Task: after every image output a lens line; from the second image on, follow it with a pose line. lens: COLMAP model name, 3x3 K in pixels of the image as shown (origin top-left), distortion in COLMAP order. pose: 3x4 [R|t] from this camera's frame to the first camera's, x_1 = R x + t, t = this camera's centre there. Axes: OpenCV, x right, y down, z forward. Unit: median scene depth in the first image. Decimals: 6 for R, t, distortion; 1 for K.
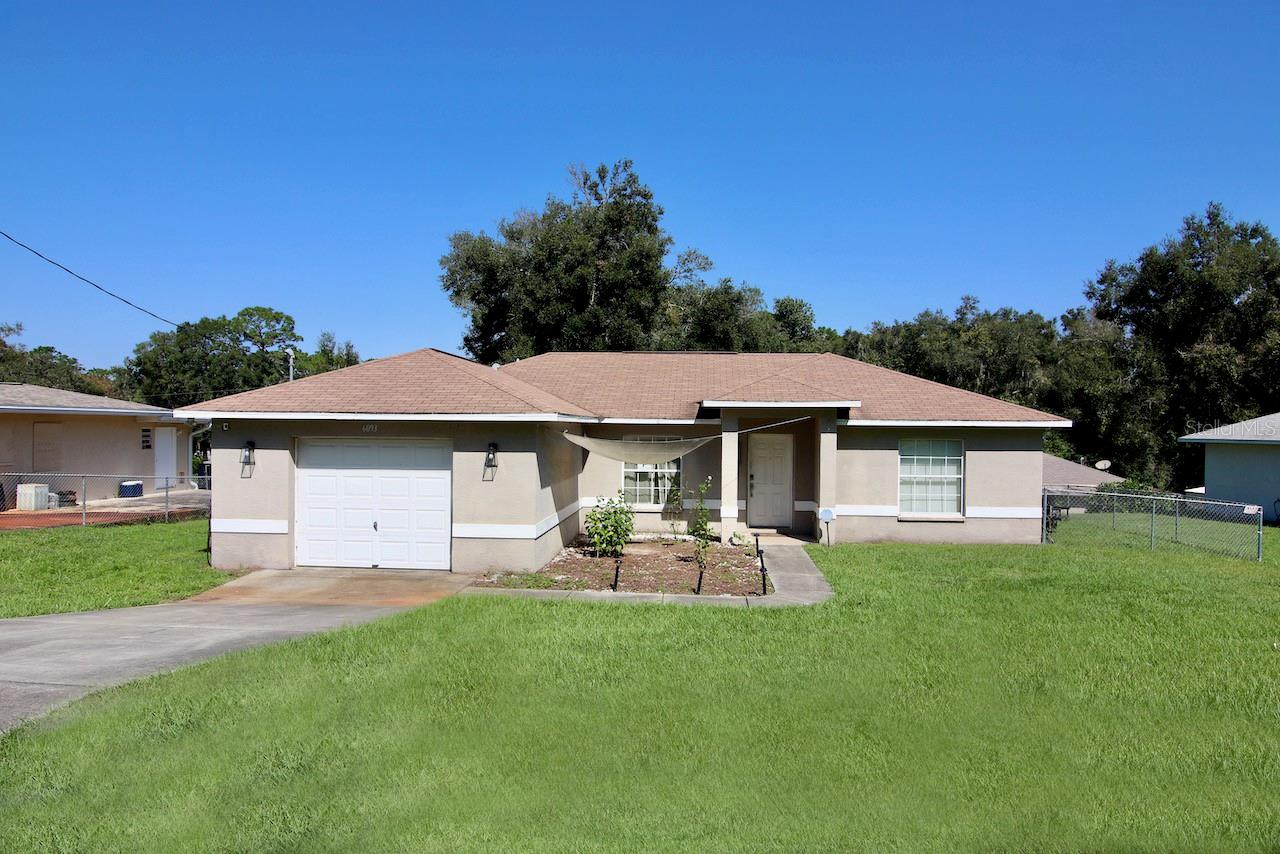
lens RADIAL K [[816.3, 0, 631.4], [0, 816.3, 435.9], [0, 0, 1]] dist [-0.015734, -0.022612]
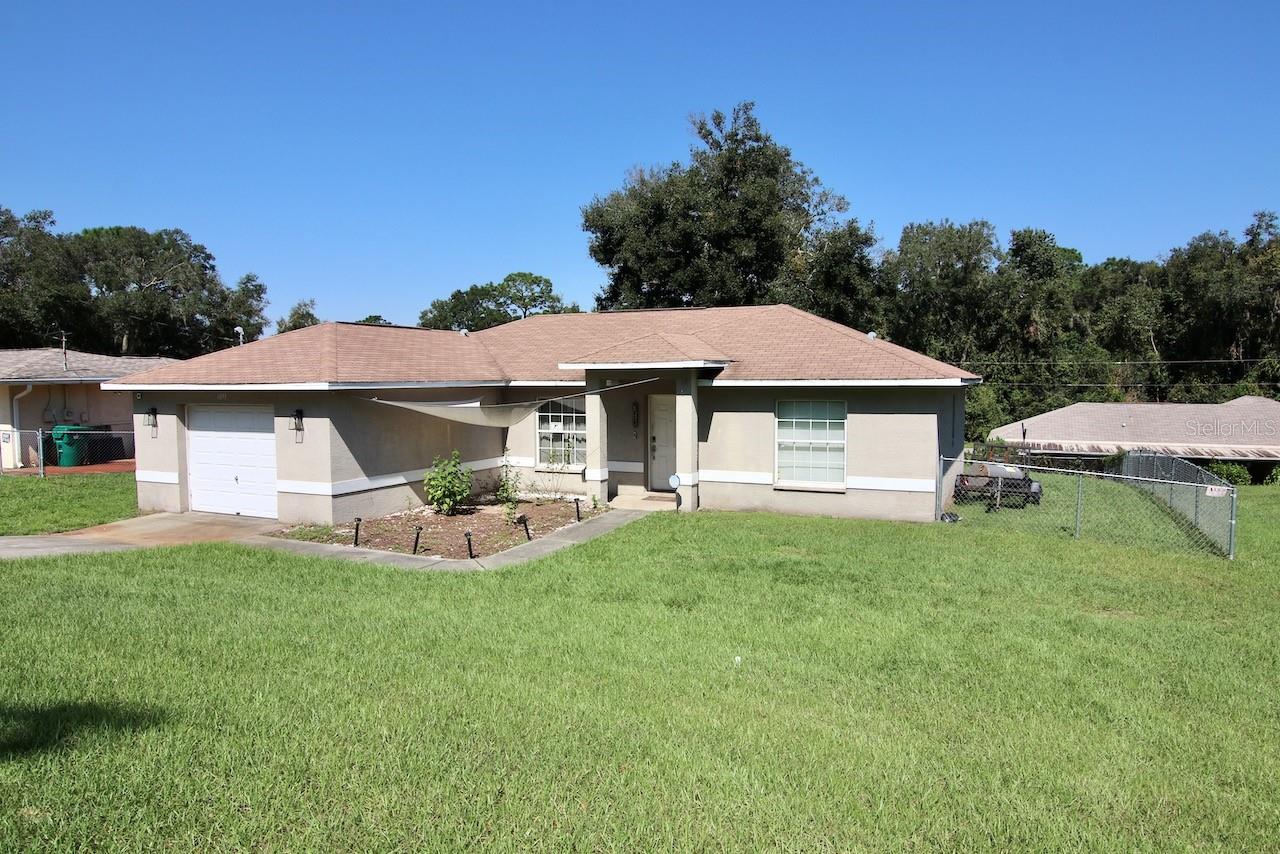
lens RADIAL K [[816.3, 0, 631.4], [0, 816.3, 435.9], [0, 0, 1]] dist [-0.015734, -0.022612]
pose [[0.935763, 0.010068, -0.352485, 0.217708], [0.011365, 0.998212, 0.058682, -0.005066], [0.352445, -0.058918, 0.933976, 0.038033]]
